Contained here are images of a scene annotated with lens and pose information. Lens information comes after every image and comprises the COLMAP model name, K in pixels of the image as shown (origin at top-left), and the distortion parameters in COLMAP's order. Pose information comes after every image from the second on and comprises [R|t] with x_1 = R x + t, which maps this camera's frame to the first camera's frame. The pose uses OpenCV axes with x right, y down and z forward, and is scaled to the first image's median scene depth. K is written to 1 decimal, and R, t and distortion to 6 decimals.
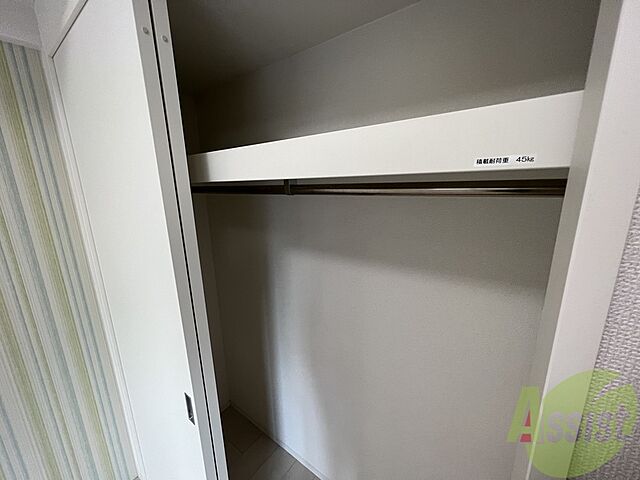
lens RADIAL K [[255.0, 0, 321.1], [0, 255.0, 242.2], [0, 0, 1]] dist [-0.000178, 0.000171]
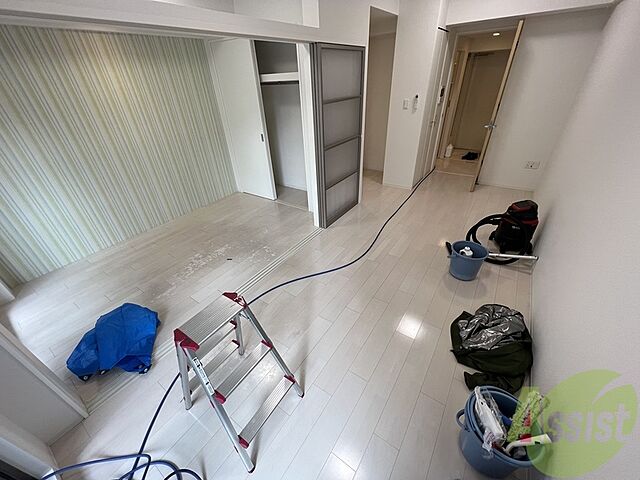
lens RADIAL K [[256.1, 0, 317.9], [0, 256.1, 240.1], [0, 0, 1]] dist [-0.003116, 0.000828]
pose [[0.998610, -0.048018, 0.021725, 0.344616], [0.038029, 0.941887, 0.333771, 1.012715], [-0.036489, -0.332481, 0.942404, -4.632490]]
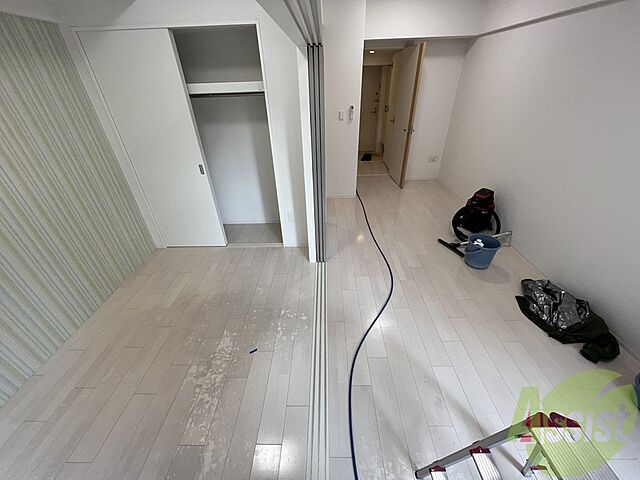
lens RADIAL K [[256.1, 0, 317.5], [0, 256.1, 240.7], [0, 0, 1]] dist [-0.003116, 0.000828]
pose [[0.806230, -0.321899, 0.496361, -1.442306], [0.148659, 0.922324, 0.356678, 0.617434], [-0.572620, -0.213776, 0.791458, -3.149688]]
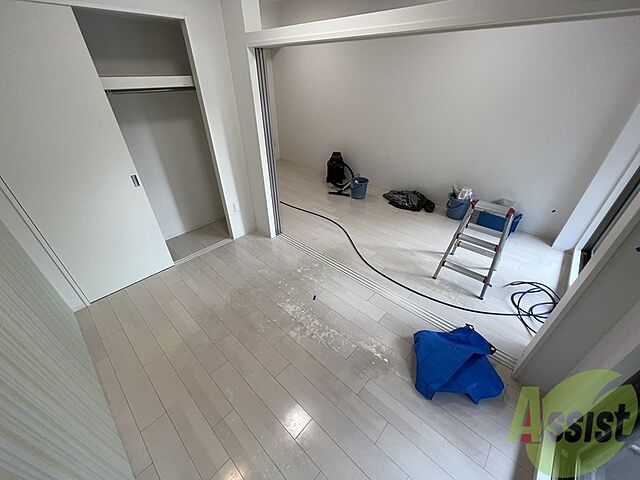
lens RADIAL K [[256.1, 0, 317.7], [0, 256.1, 241.2], [0, 0, 1]] dist [-0.003116, 0.000828]
pose [[0.096562, -0.534849, 0.839412, -3.488082], [0.226762, 0.832996, 0.504675, 0.268122], [-0.969152, 0.141614, 0.201719, -1.627395]]
